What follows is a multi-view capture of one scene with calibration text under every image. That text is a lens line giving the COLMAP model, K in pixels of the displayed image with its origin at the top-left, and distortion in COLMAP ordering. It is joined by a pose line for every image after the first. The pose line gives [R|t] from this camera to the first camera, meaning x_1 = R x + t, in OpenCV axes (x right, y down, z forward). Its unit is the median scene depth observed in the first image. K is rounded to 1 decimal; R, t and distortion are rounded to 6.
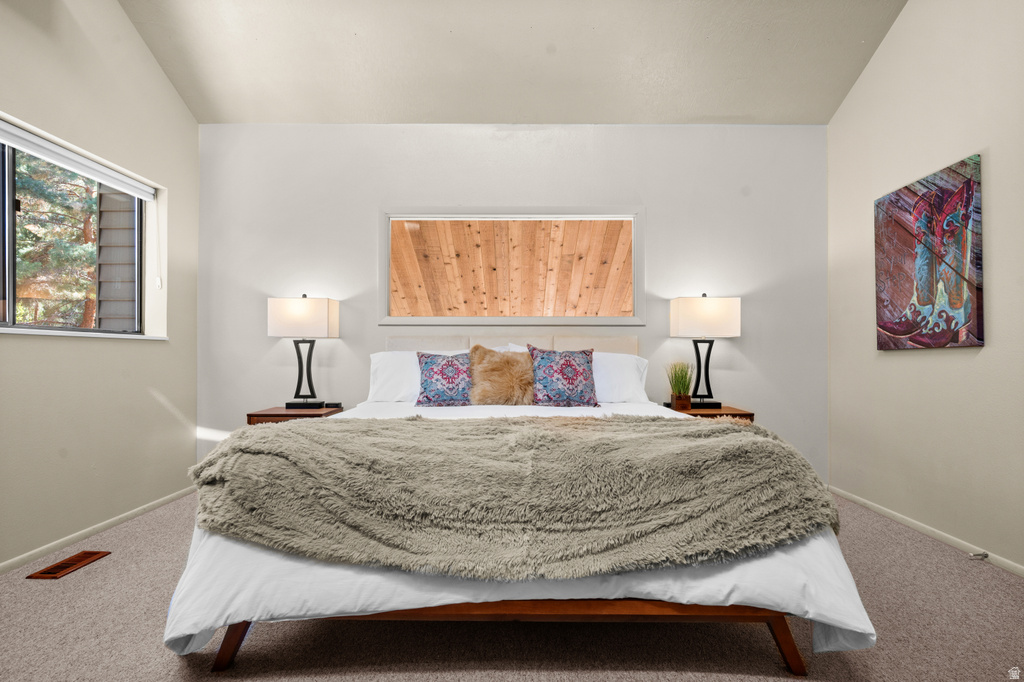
lens RADIAL K [[499.5, 0, 511.8], [0, 499.5, 346.9], [0, 0, 1]] dist [-0.000417, 0.000170]
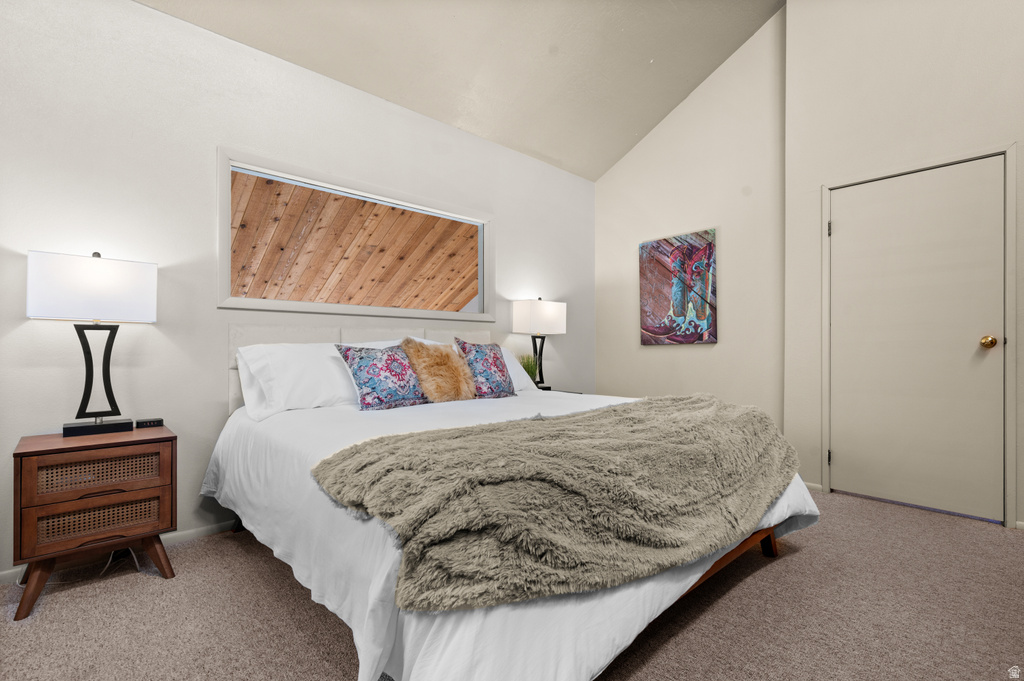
lens RADIAL K [[462.0, 0, 511.9], [0, 462.0, 345.4], [0, 0, 1]] dist [-0.009096, 0.000095]
pose [[0.735601, 0.003856, 0.677404, -0.527700], [-0.010062, 0.999936, 0.005234, 0.004722], [-0.677340, -0.010666, 0.735592, 0.272182]]
